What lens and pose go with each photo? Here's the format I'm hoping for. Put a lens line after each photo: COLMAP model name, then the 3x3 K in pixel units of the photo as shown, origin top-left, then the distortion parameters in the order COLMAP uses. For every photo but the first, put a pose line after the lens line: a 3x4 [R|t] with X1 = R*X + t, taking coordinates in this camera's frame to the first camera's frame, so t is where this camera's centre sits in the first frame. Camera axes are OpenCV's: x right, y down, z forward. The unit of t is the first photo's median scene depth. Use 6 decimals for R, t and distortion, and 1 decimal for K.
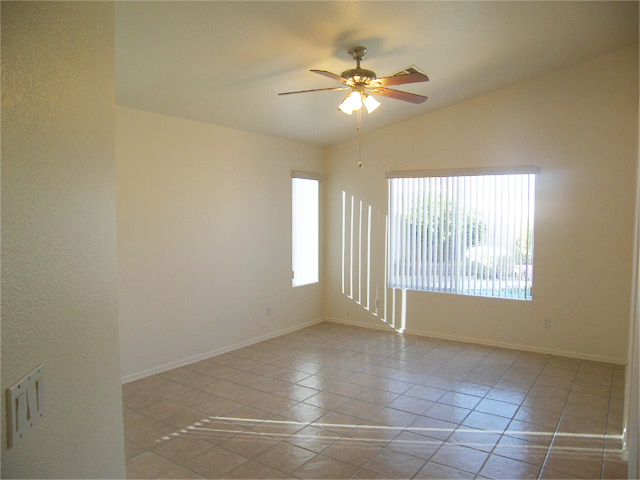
lens RADIAL K [[468.1, 0, 321.3], [0, 468.1, 242.7], [0, 0, 1]] dist [-0.139350, 0.101899]
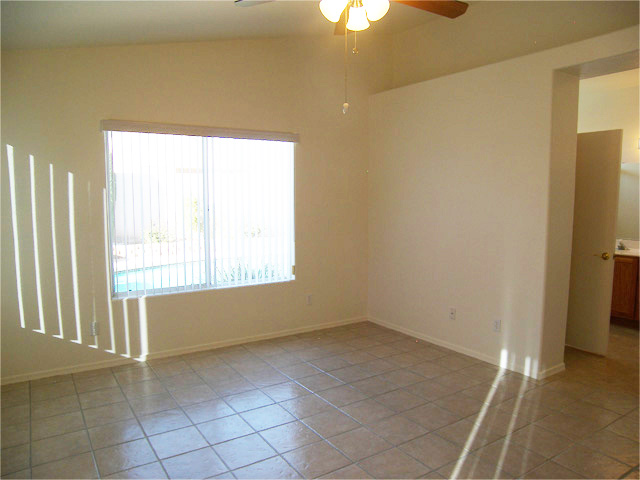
lens RADIAL K [[468.1, 0, 321.3], [0, 468.1, 242.7], [0, 0, 1]] dist [-0.139350, 0.101899]
pose [[0.382988, -0.100656, 0.918253, -0.327431], [0.055151, 0.994764, 0.086041, -0.022561], [-0.922105, 0.017690, 0.386534, 0.496103]]
